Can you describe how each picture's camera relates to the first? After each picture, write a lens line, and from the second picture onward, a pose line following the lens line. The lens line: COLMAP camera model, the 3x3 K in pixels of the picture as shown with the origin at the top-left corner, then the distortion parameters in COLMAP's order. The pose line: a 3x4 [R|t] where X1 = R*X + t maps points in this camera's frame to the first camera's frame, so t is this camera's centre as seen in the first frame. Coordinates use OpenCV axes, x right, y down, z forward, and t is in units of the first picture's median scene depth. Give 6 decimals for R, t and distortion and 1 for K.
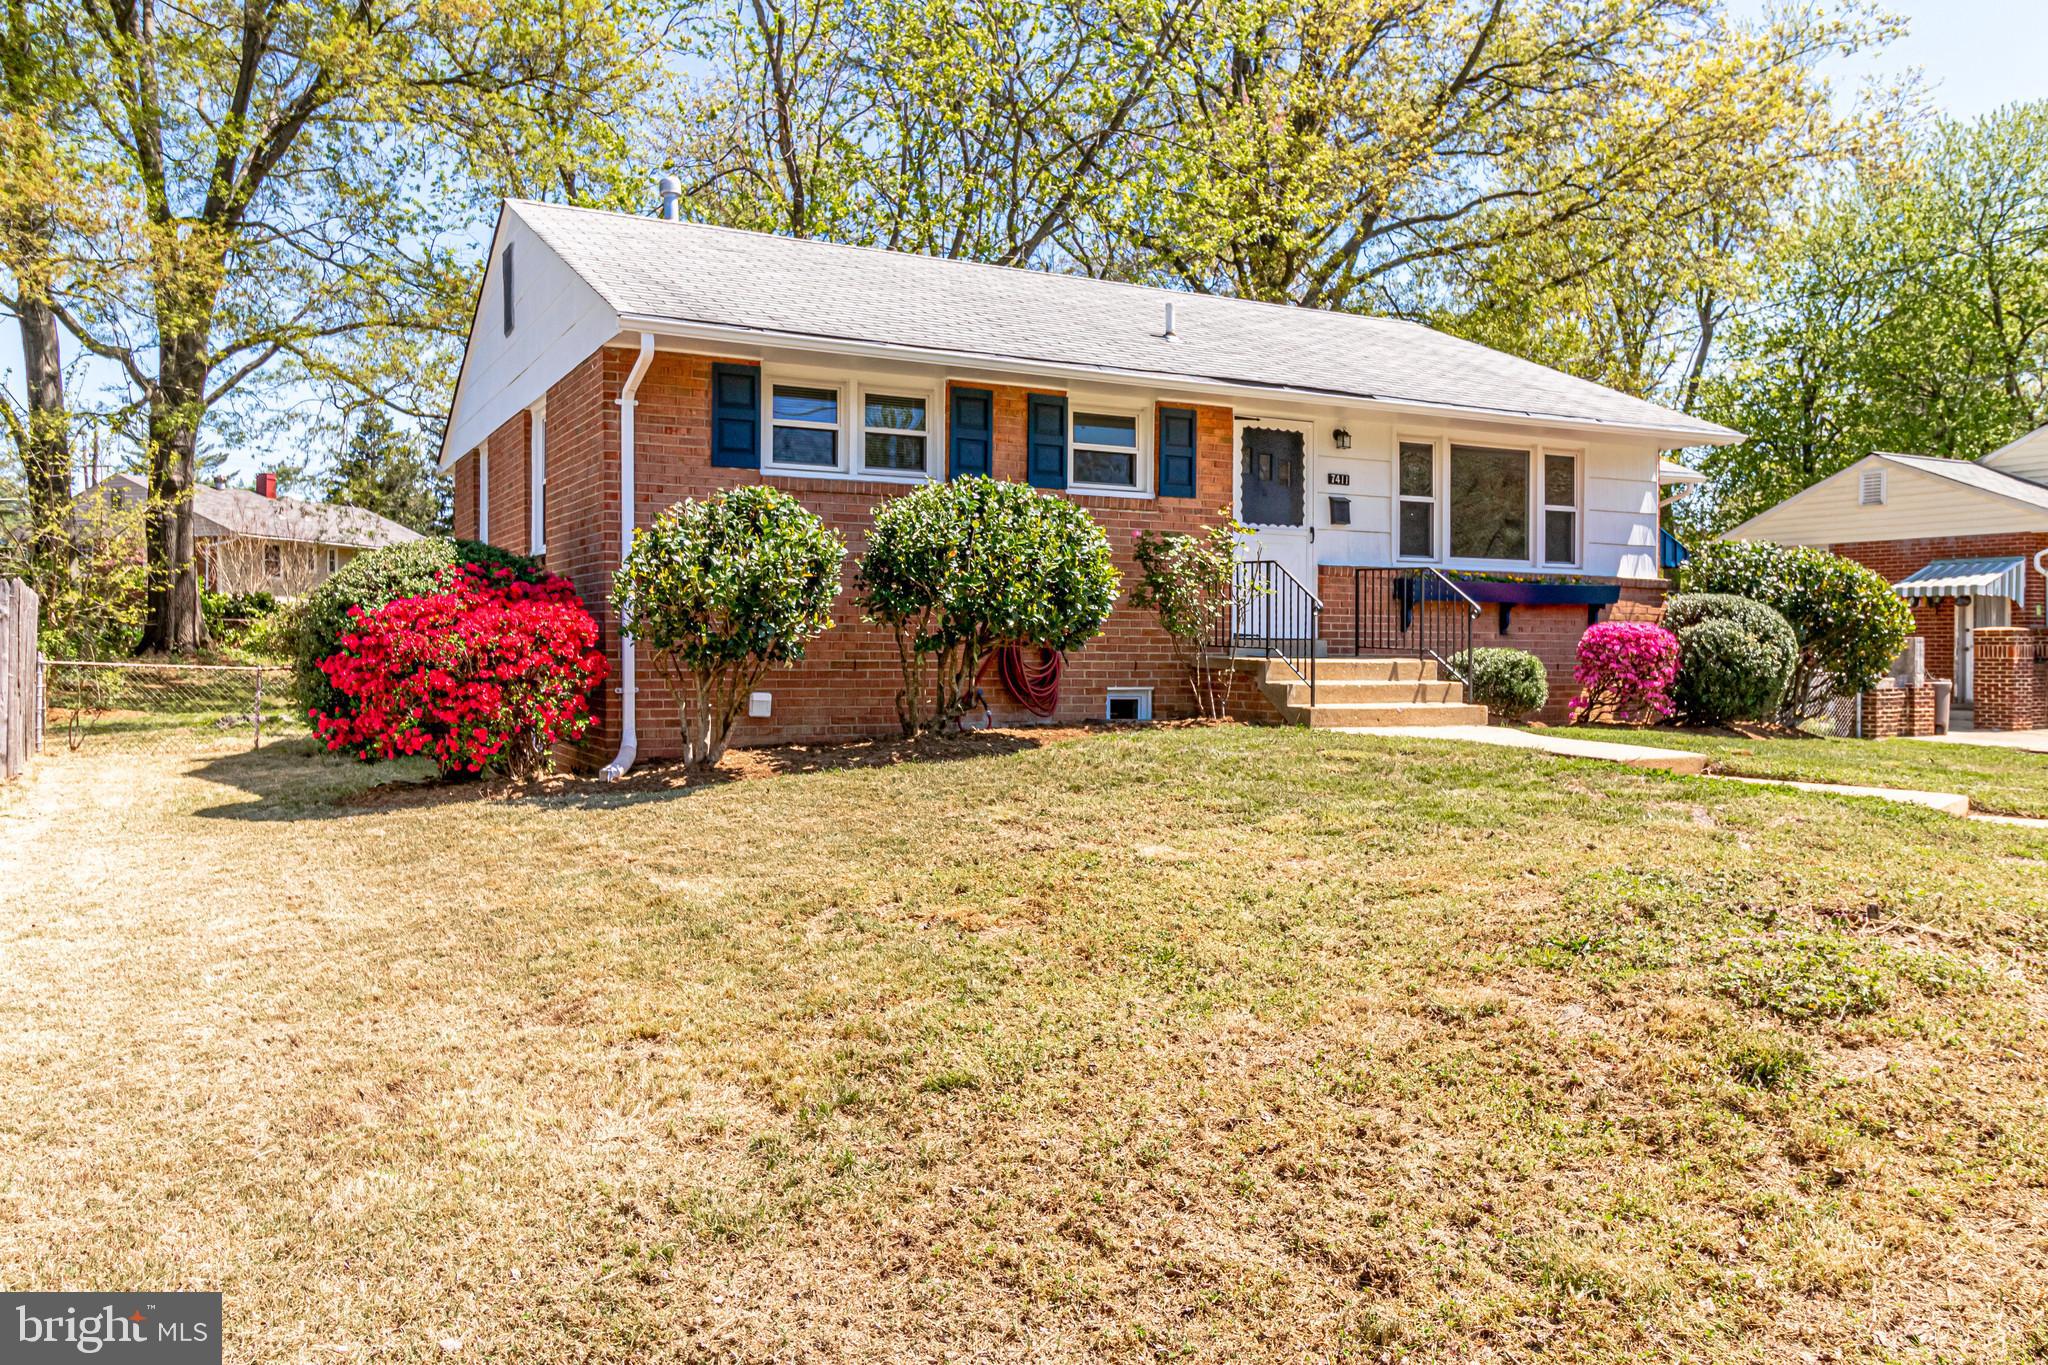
lens RADIAL K [[1554.5, 0, 1029.4], [0, 1554.5, 670.1], [0, 0, 1]] dist [-0.005894, 0.004845]
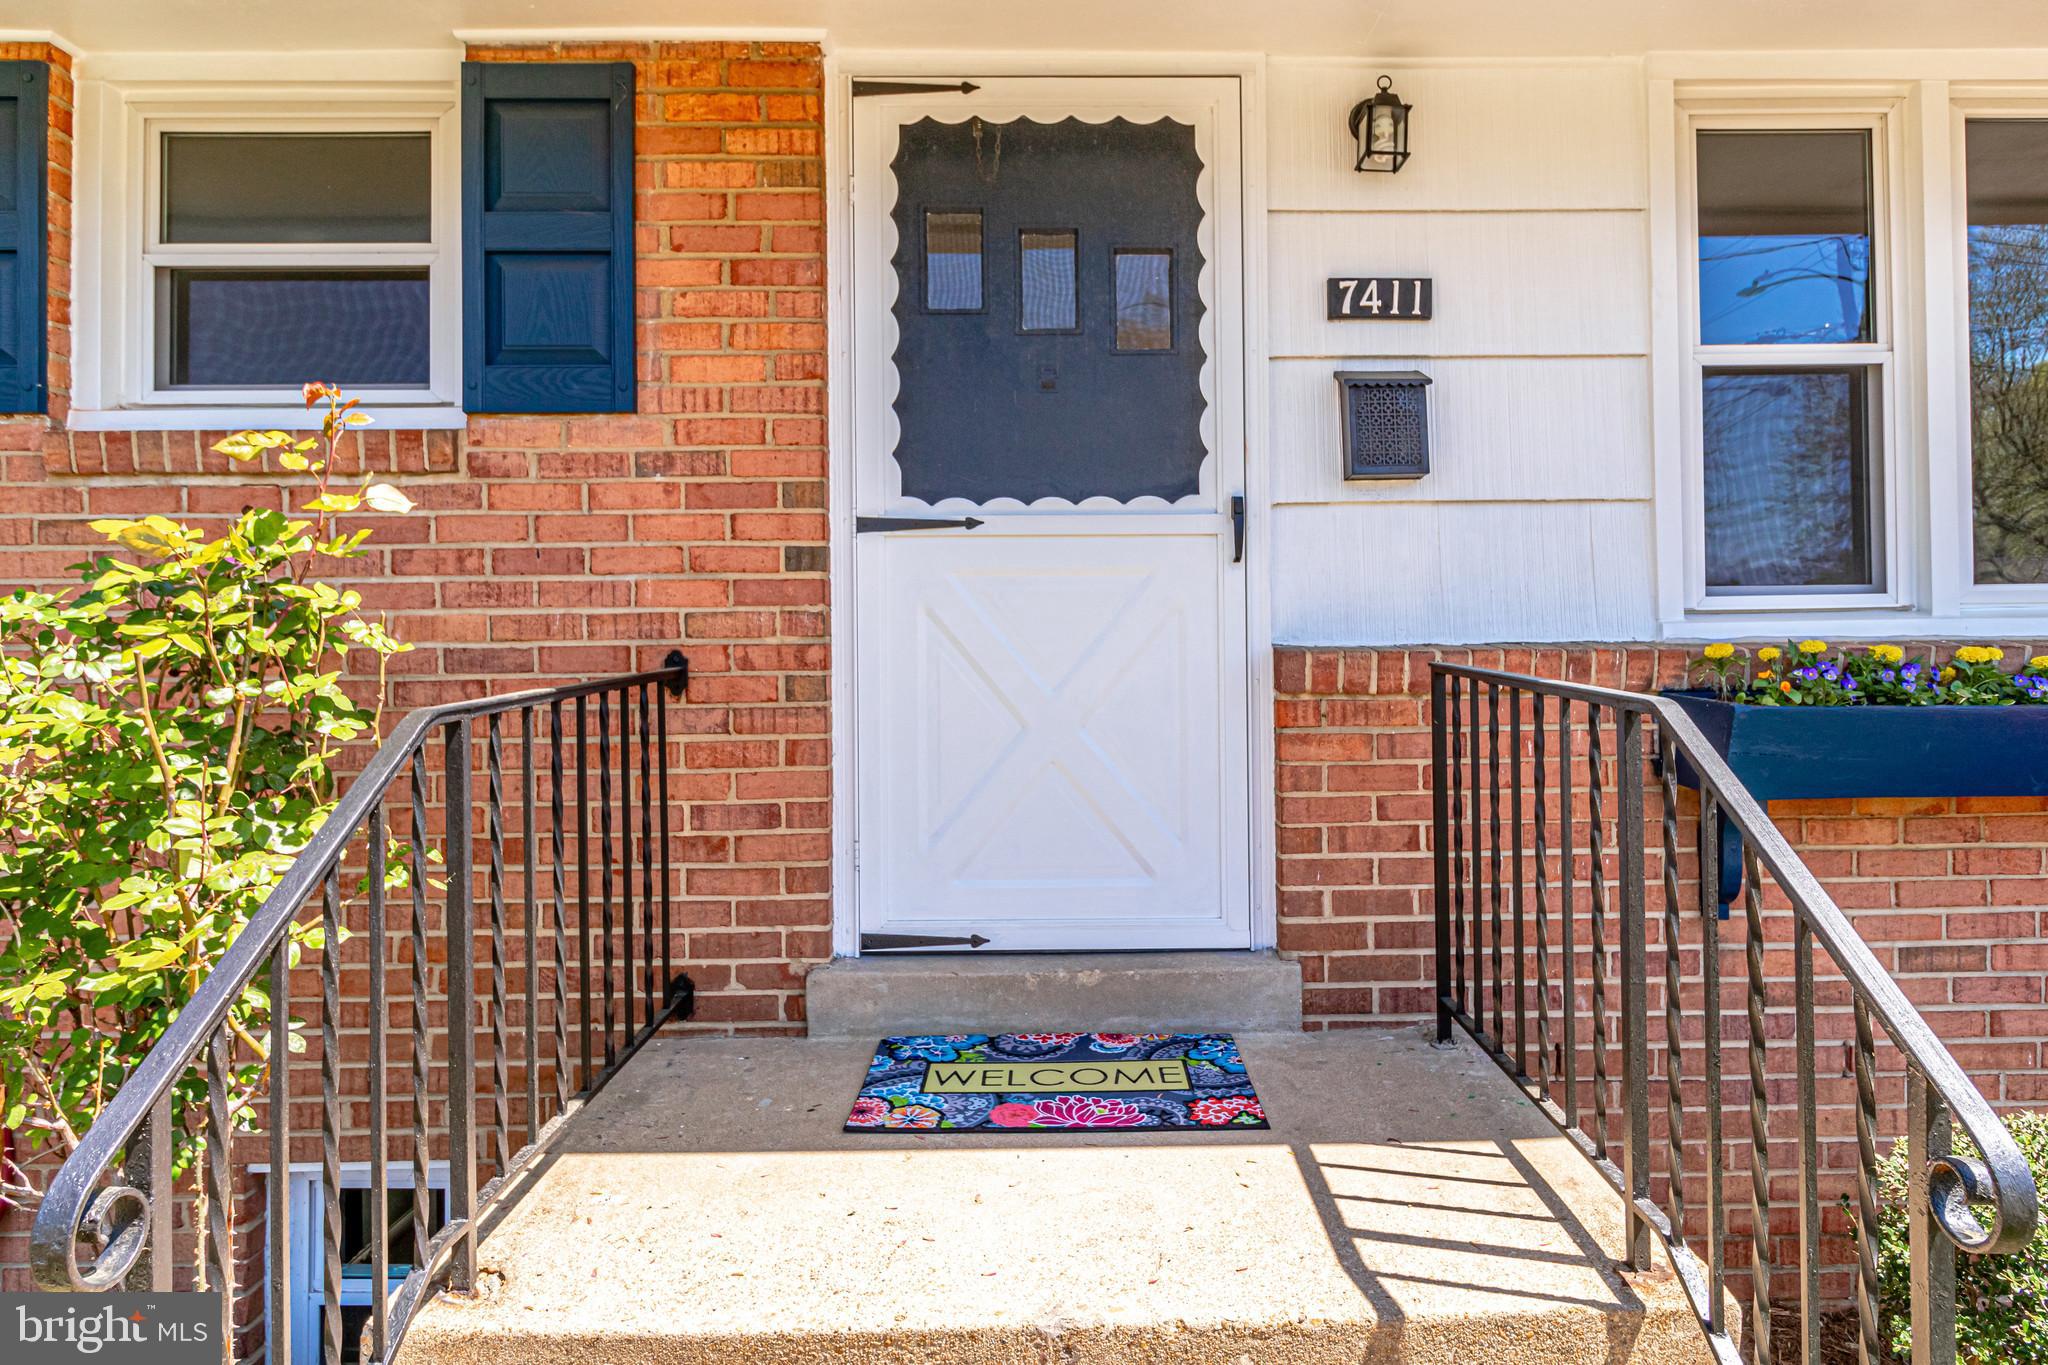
lens RADIAL K [[1236.1, 0, 1070.4], [0, 1236.1, 627.1], [0, 0, 1]] dist [-0.001919, 0.001195]
pose [[0.886054, -0.016021, -0.463306, 0.251598], [0.008711, 0.999802, -0.017913, -0.068899], [0.463501, 0.011836, 0.886017, 0.822895]]
